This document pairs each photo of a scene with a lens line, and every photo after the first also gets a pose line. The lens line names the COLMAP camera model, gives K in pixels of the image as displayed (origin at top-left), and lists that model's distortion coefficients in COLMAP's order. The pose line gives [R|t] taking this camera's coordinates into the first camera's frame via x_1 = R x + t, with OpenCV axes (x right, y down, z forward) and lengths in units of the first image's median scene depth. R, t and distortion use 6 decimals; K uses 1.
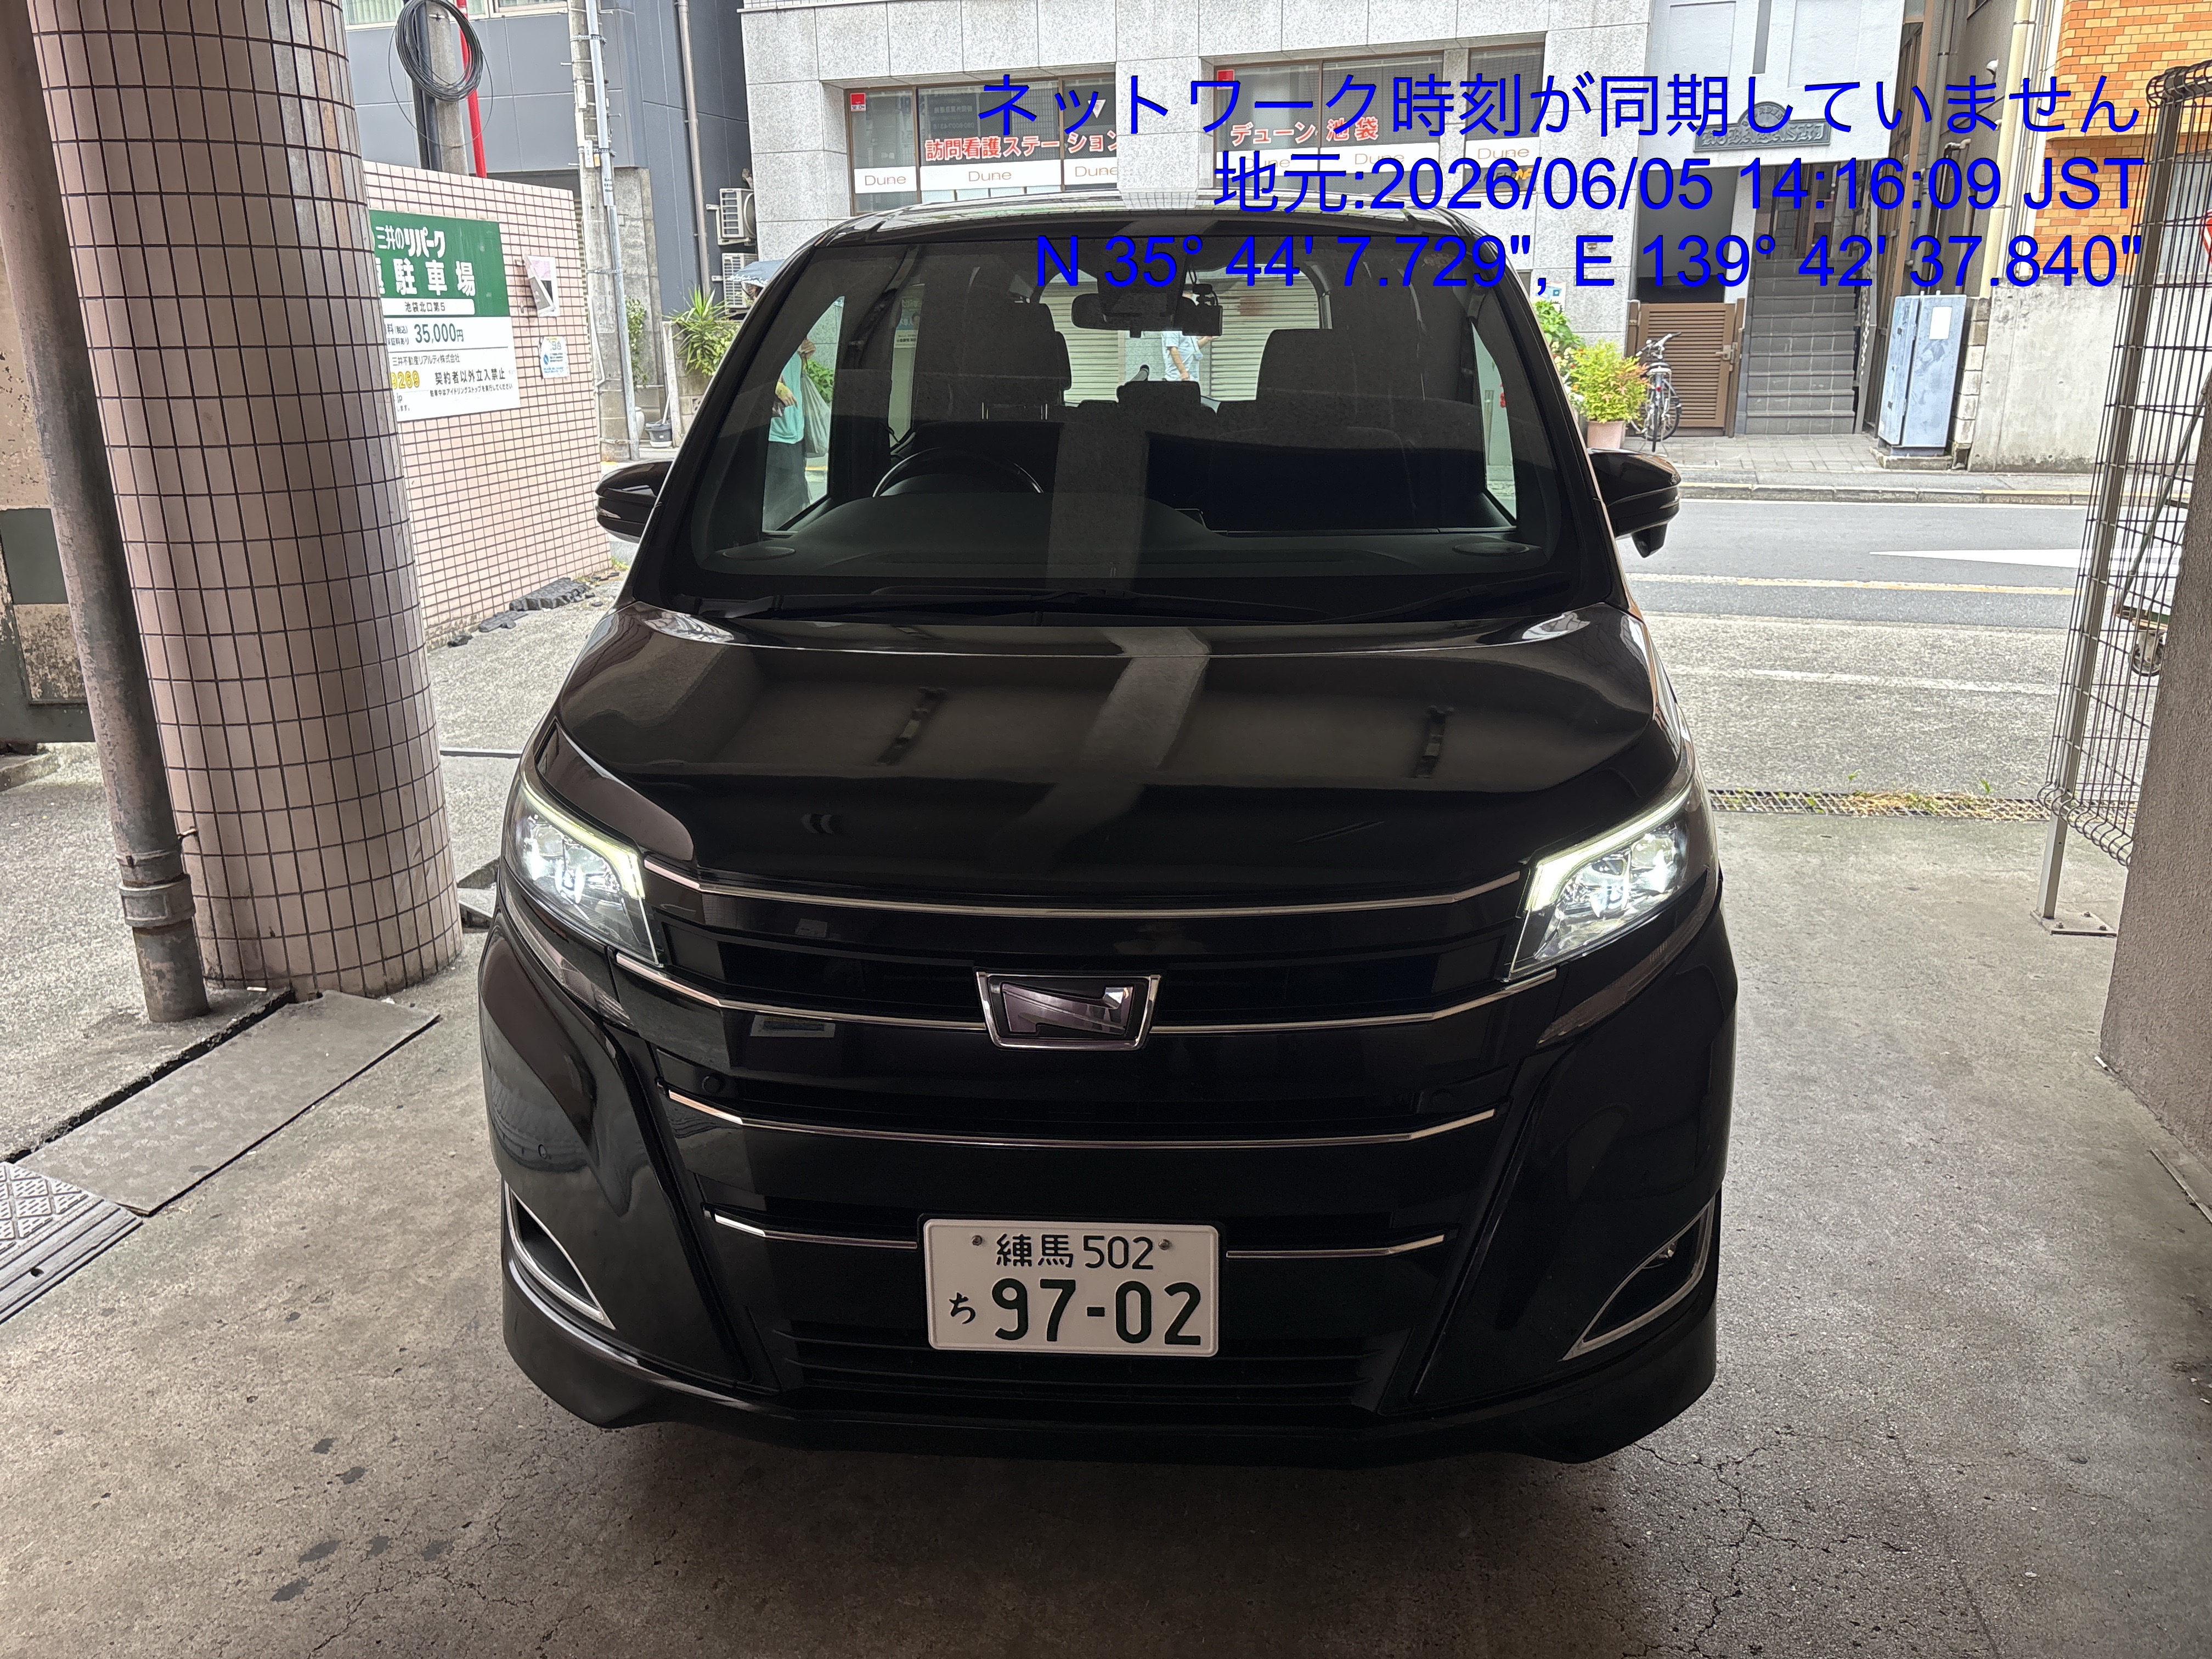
lens RADIAL K [[1656.2, 0, 1097.8], [0, 1656.2, 820.9], [0, 0, 1]] dist [0.049793, -0.054927]
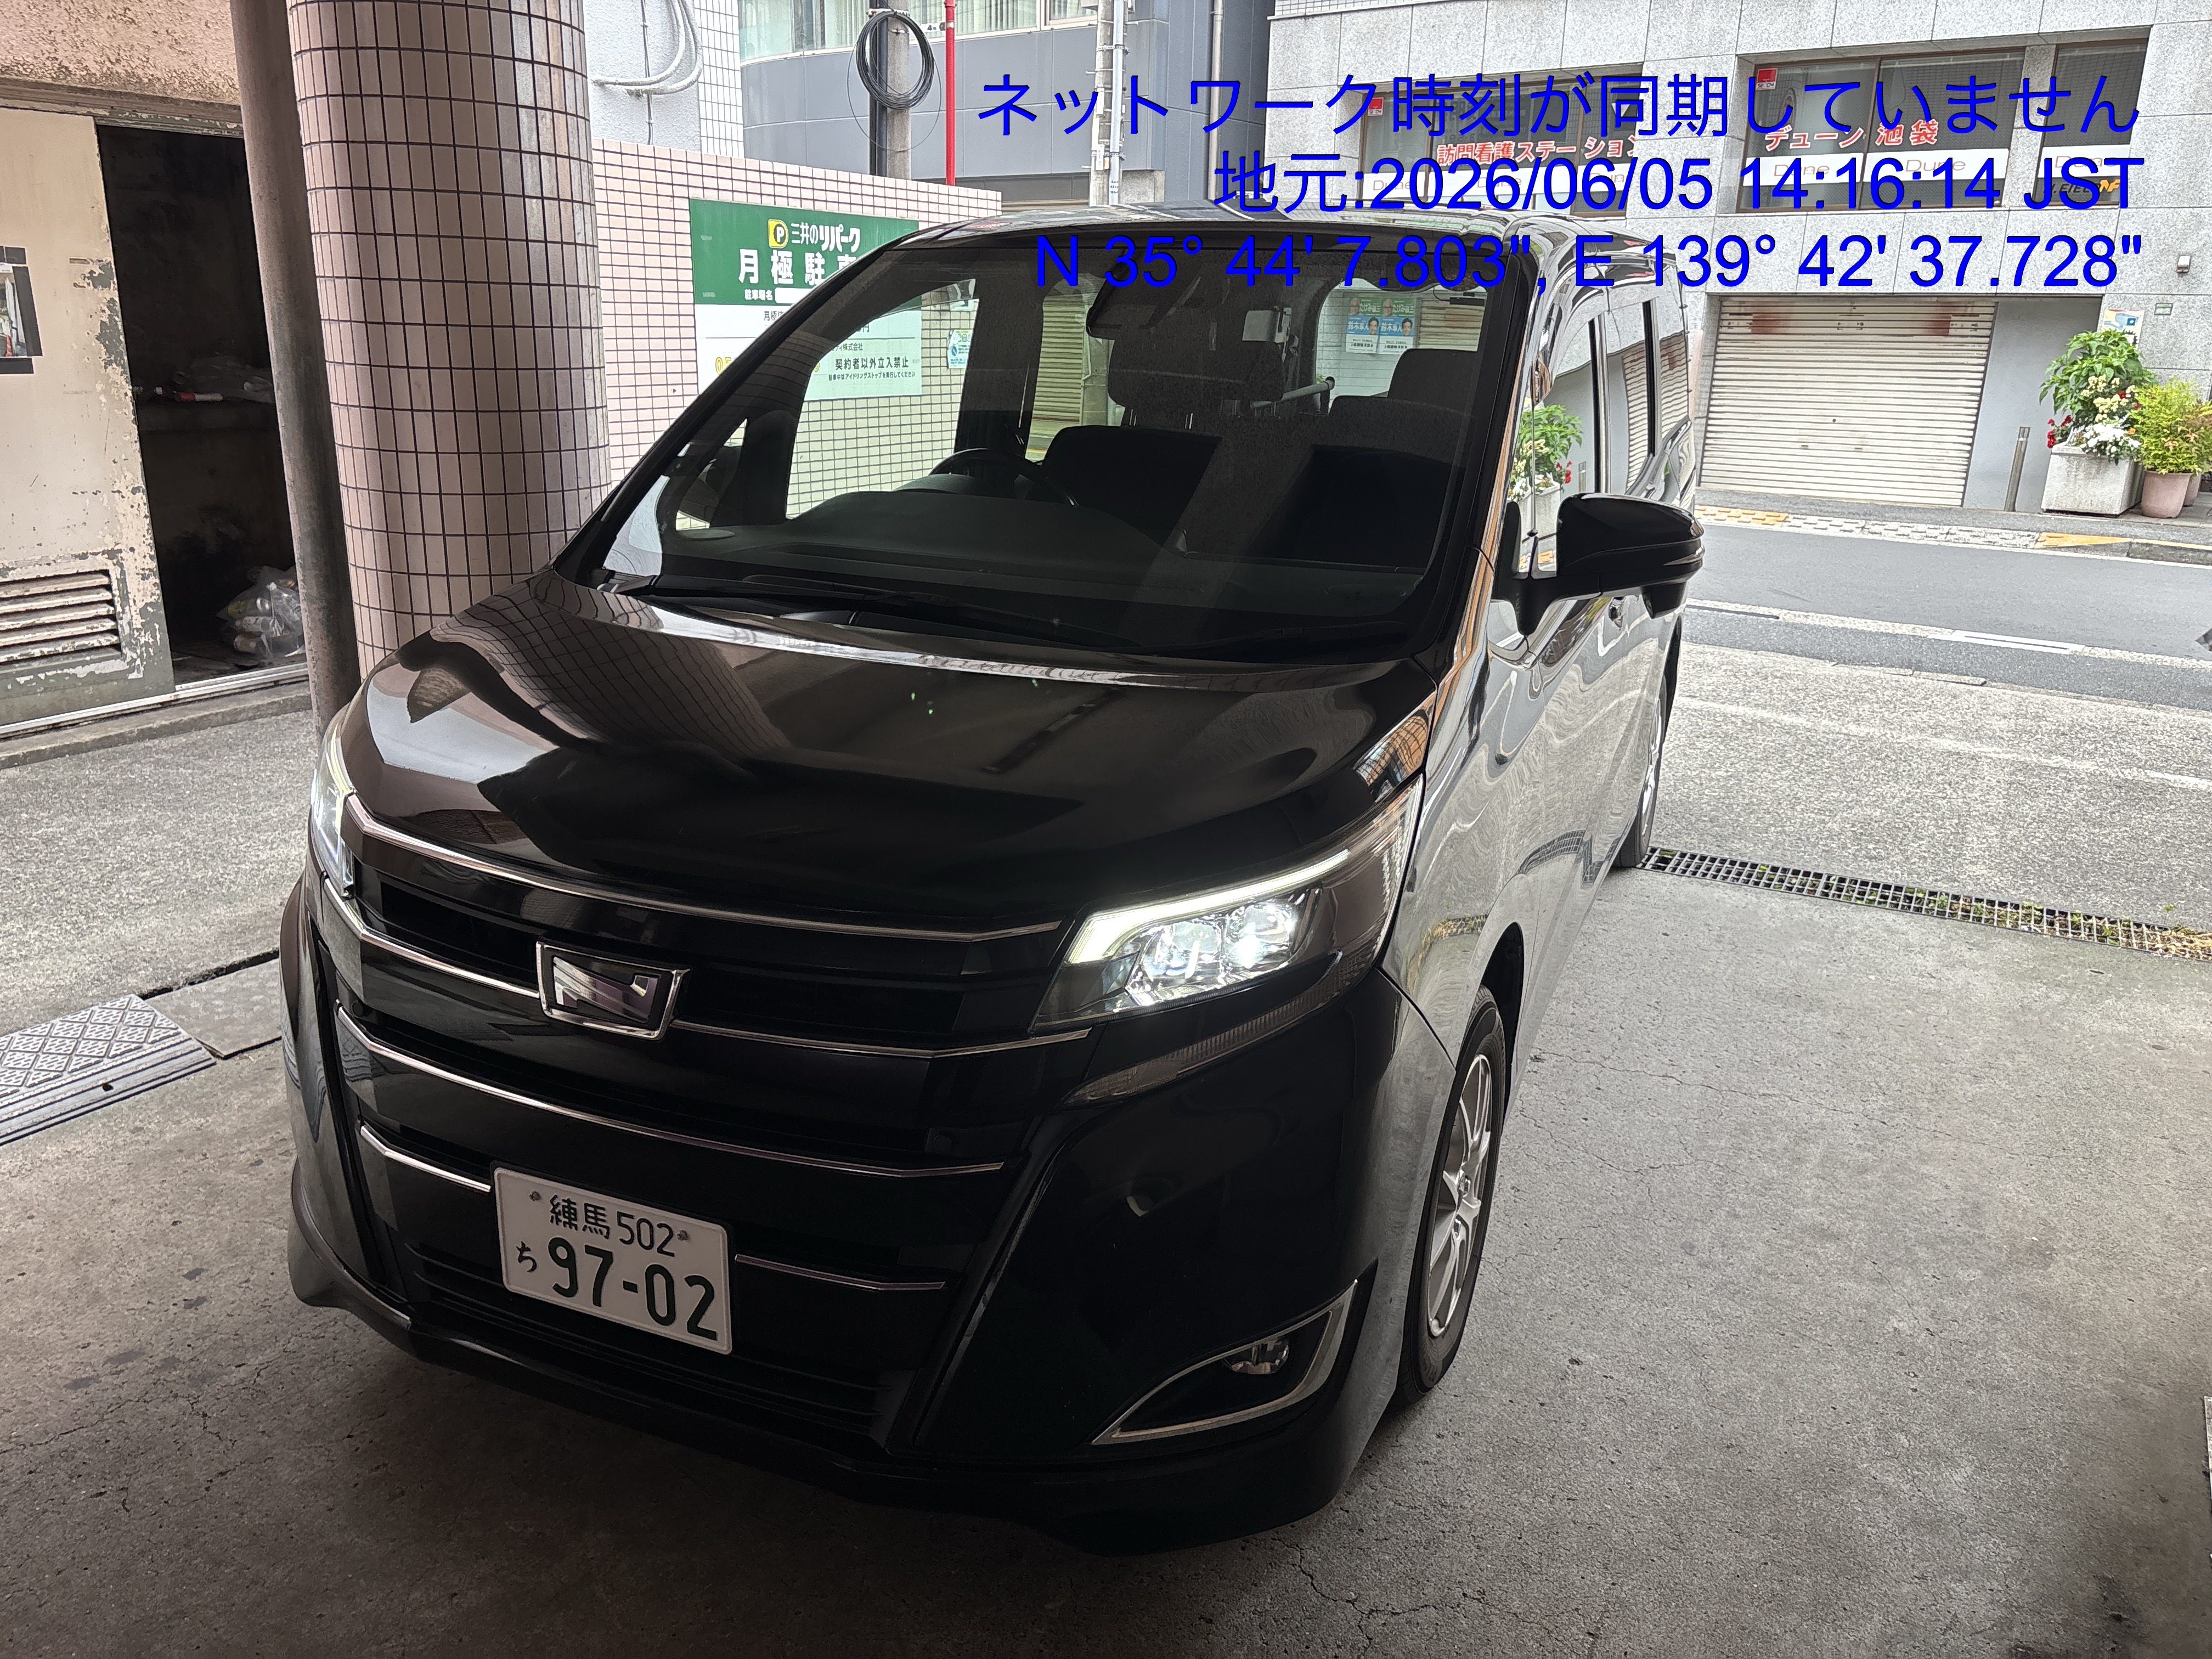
lens RADIAL K [[1656.2, 0, 1109.5], [0, 1656.2, 821.5], [0, 0, 1]] dist [0.049793, -0.054927]
pose [[0.946024, 0.126972, -0.298187, 0.197856], [-0.127443, 0.991683, 0.017948, -0.016670], [0.297987, 0.021023, 0.954339, 0.035612]]
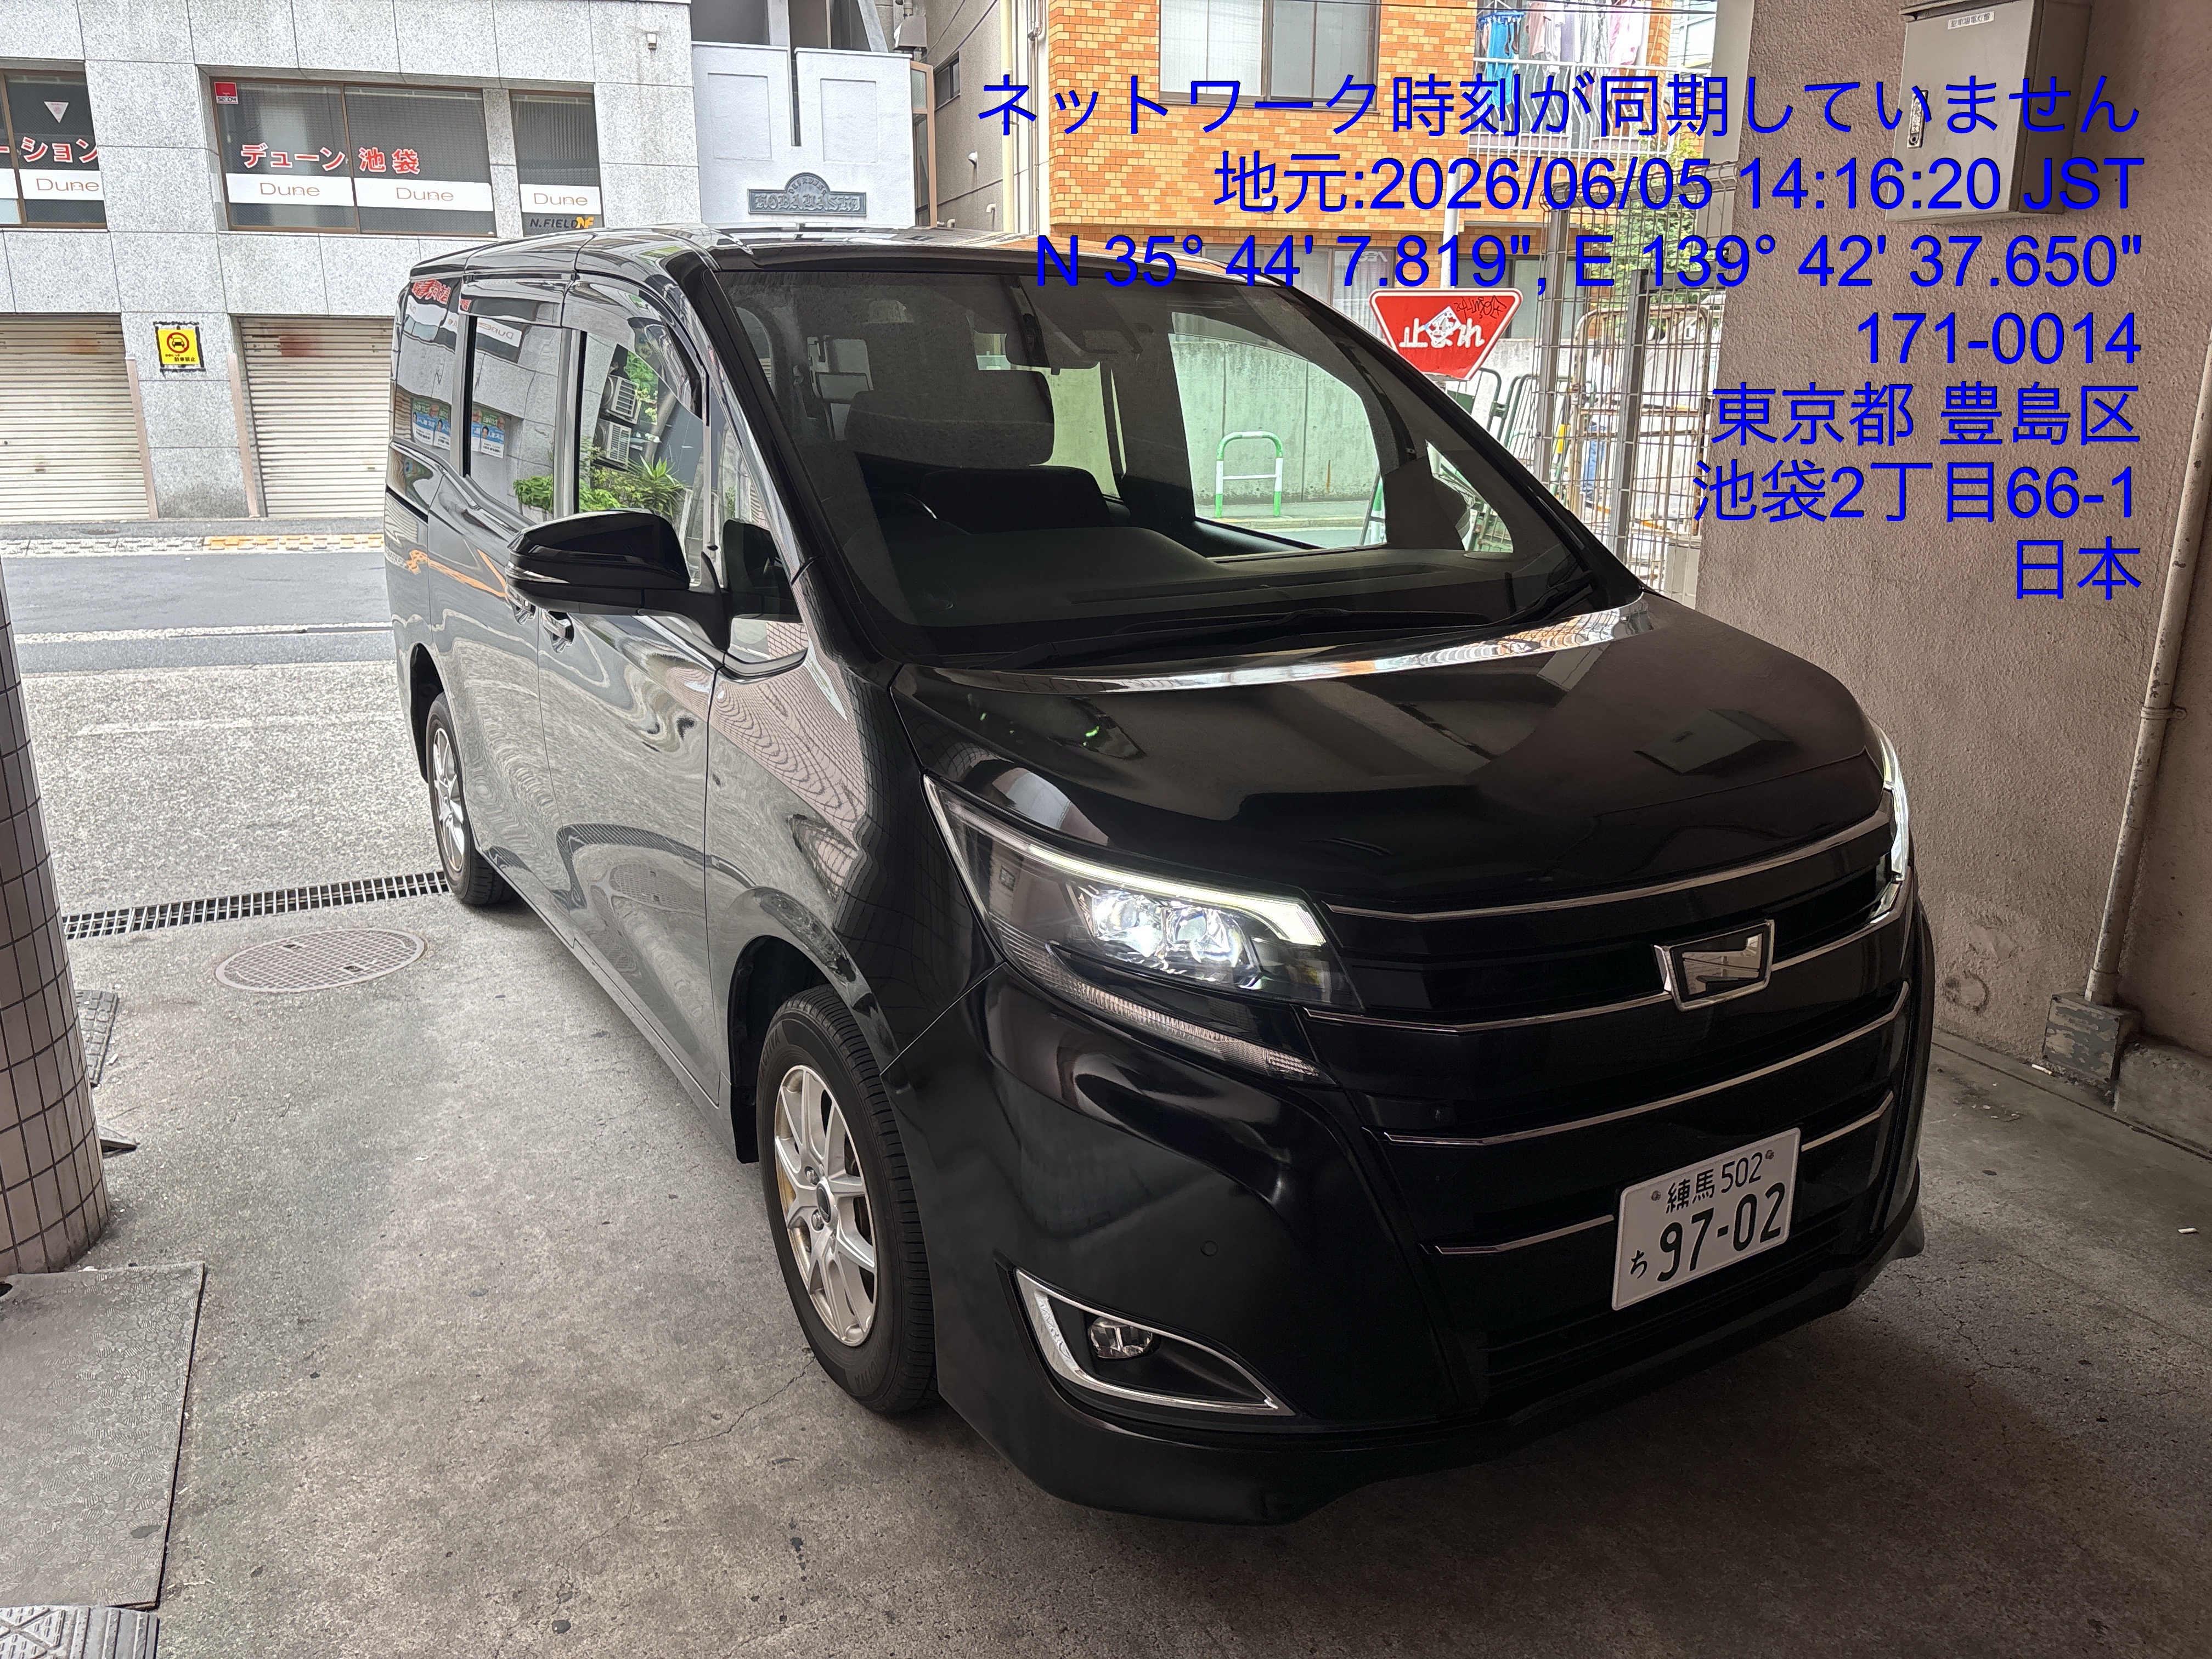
lens RADIAL K [[1656.2, 0, 1093.3], [0, 1656.2, 822.4], [0, 0, 1]] dist [0.049793, -0.054927]
pose [[0.814103, -0.140181, 0.563548, -0.338899], [0.155631, 0.987596, 0.020837, -0.023927], [-0.559478, 0.070742, 0.825821, 0.103942]]
